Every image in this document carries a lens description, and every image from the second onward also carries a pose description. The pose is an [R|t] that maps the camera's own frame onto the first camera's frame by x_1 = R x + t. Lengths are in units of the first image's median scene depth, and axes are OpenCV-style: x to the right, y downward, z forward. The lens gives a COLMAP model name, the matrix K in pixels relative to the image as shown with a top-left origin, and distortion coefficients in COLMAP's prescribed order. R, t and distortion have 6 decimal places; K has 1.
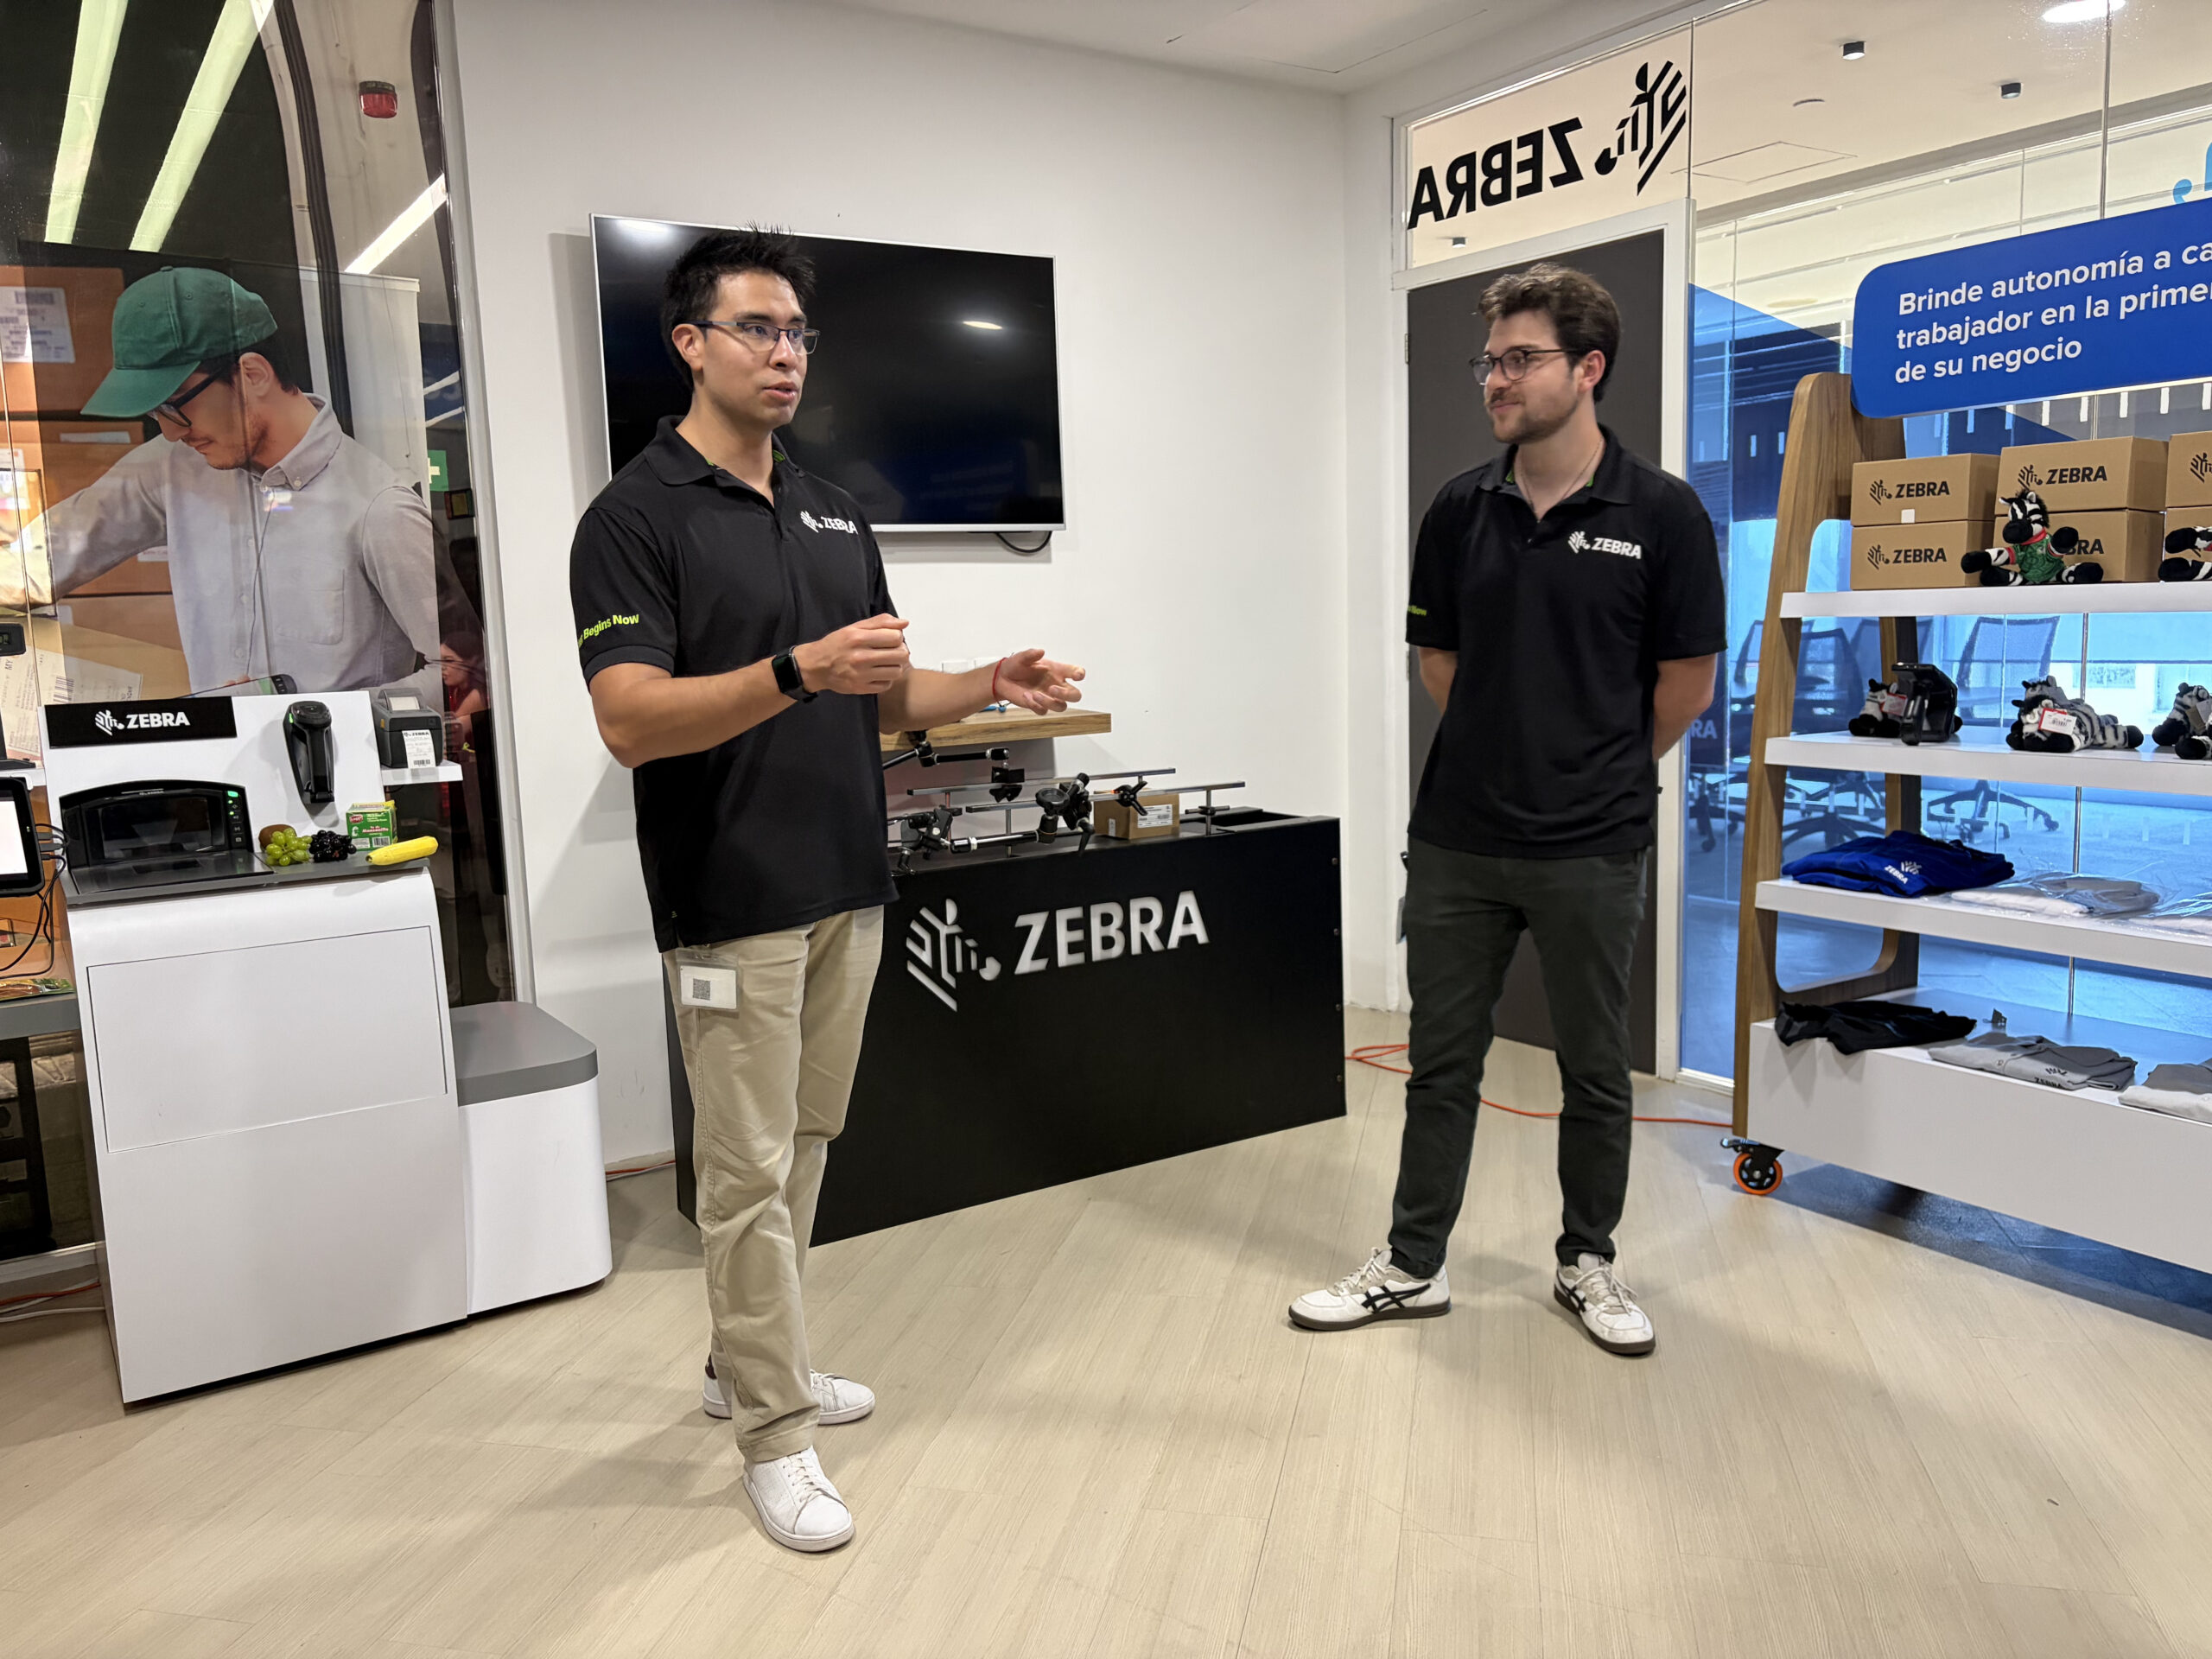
lens RADIAL K [[1685.1, 0, 1107.1], [0, 1685.1, 828.7], [0, 0, 1]] dist [0.062914, -0.007248]
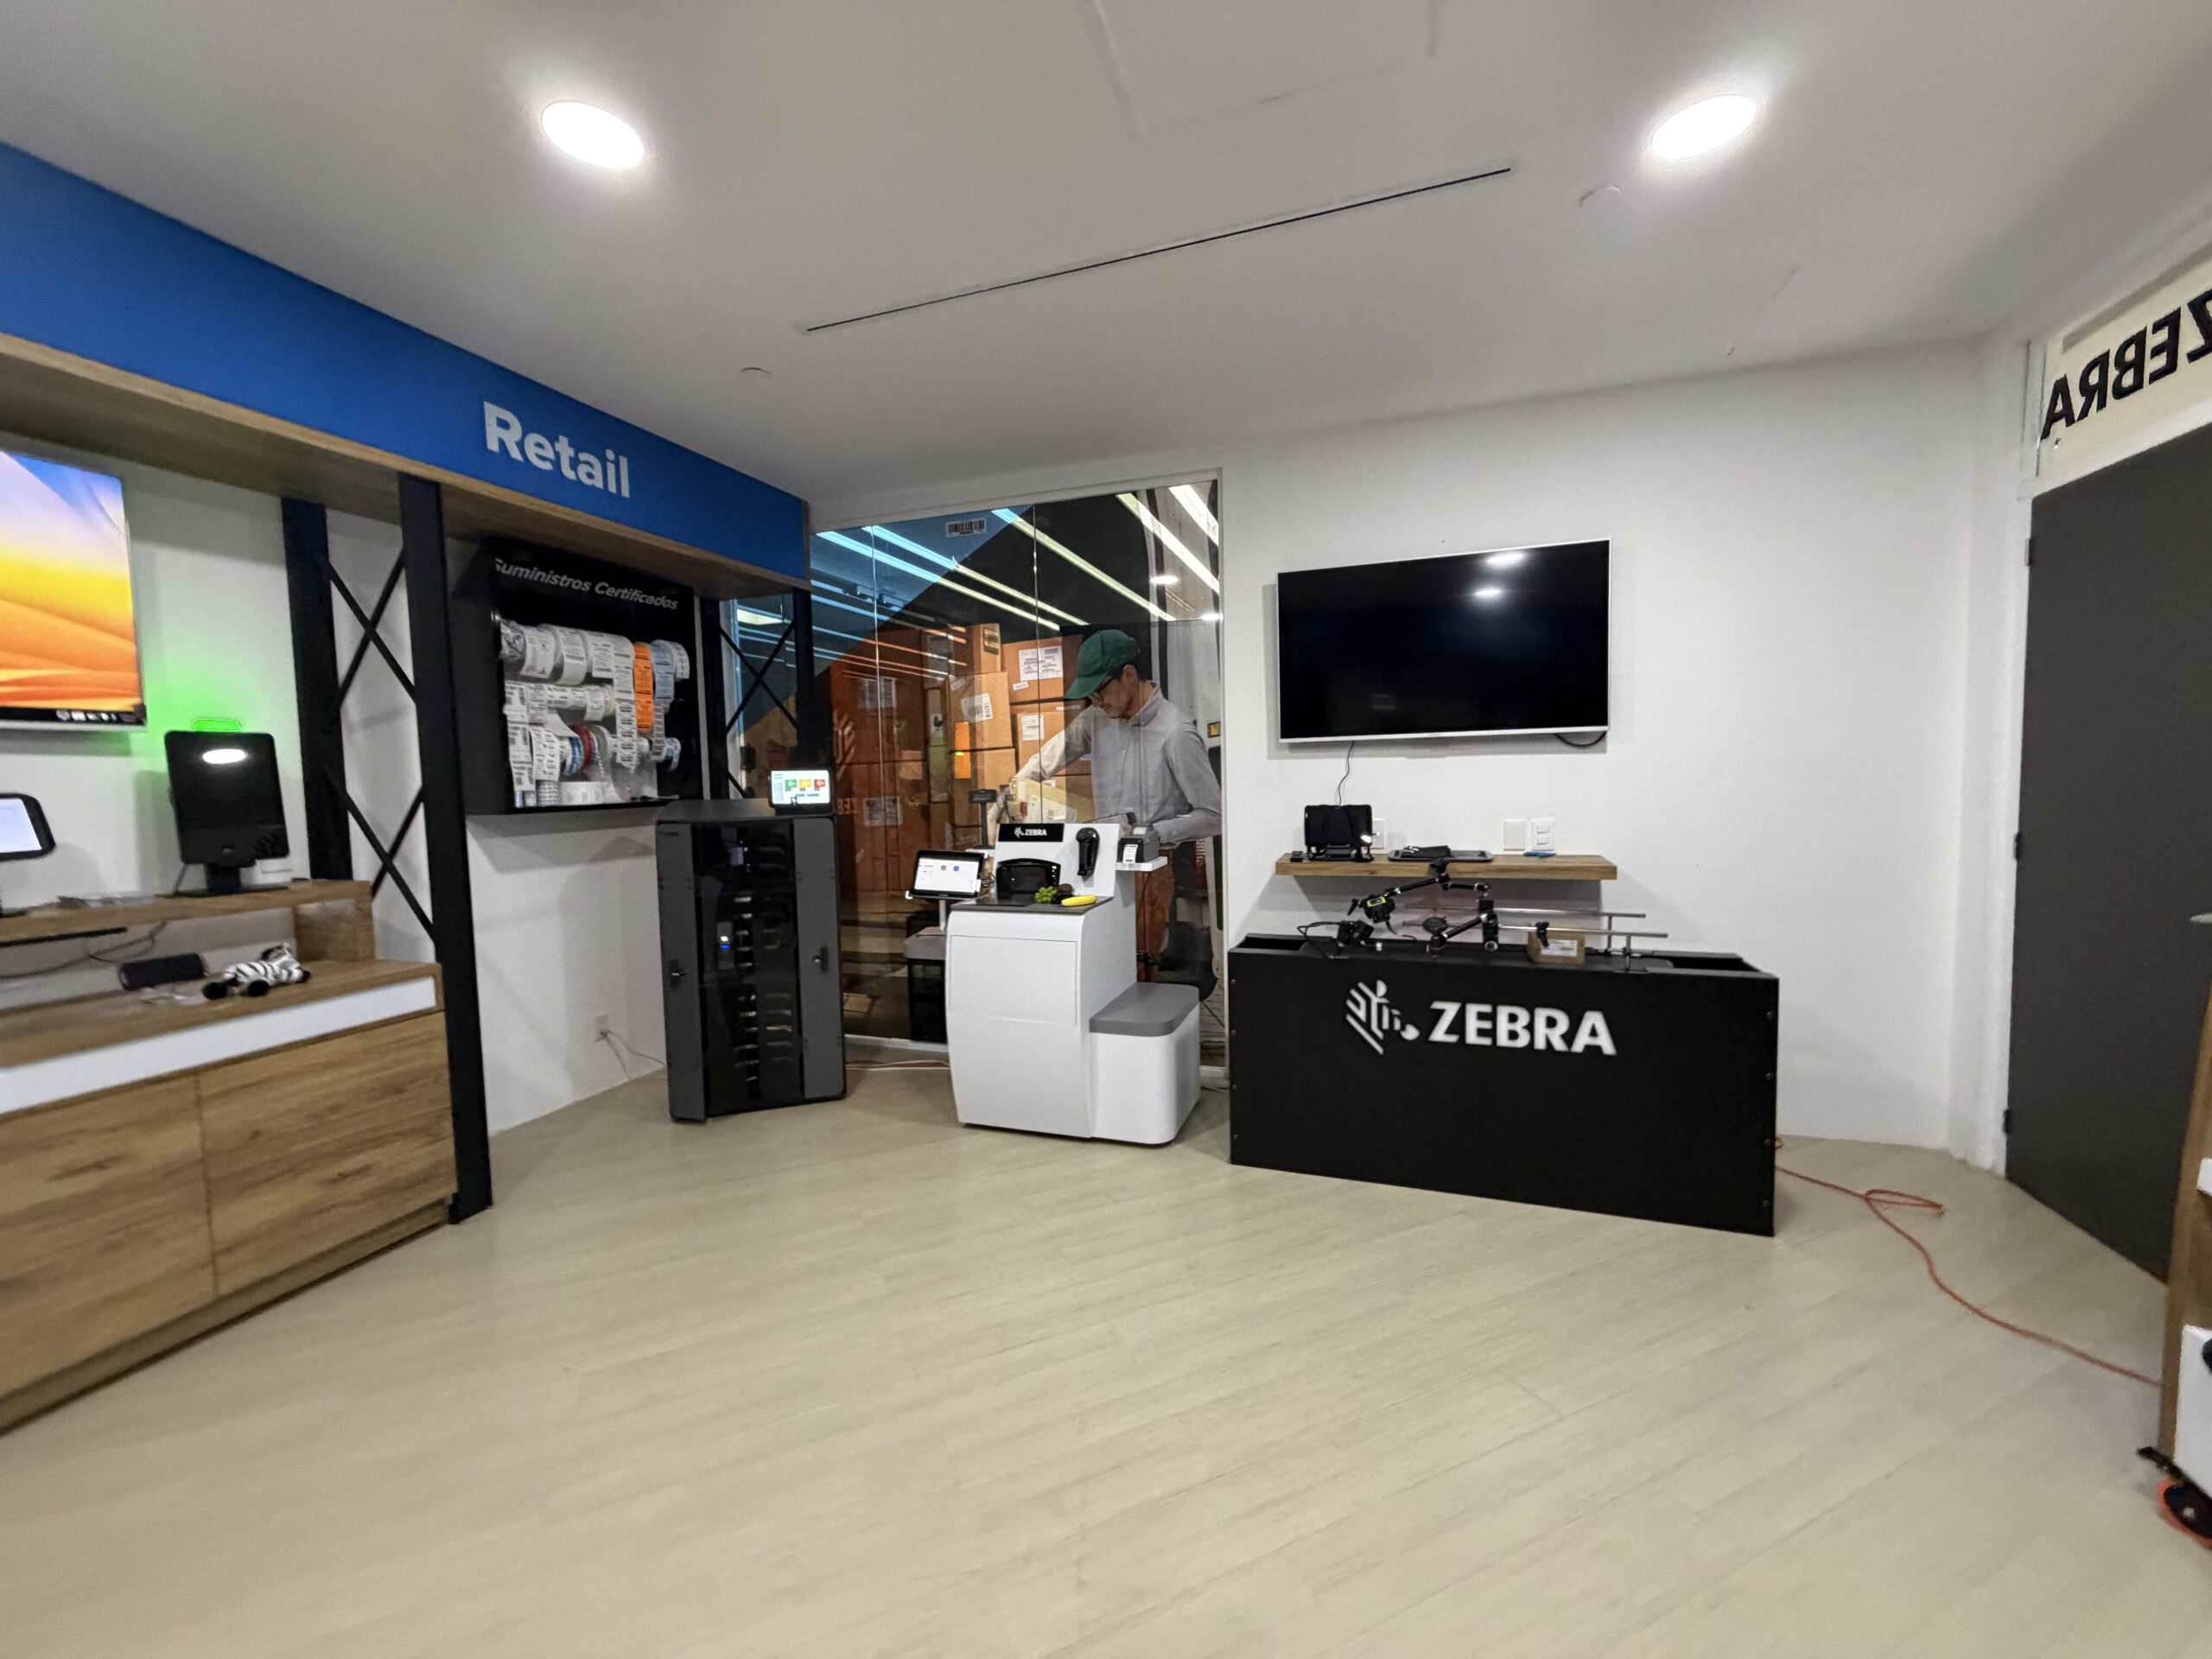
lens RADIAL K [[881.8, 0, 1098.9], [0, 881.8, 842.6], [0, 0, 1]] dist [-0.002872, 0.000429]
pose [[0.607847, 0.079510, -0.790063, 0.350615], [-0.106504, 0.994147, 0.018108, -0.065370], [0.786879, 0.073138, 0.612758, 0.285835]]
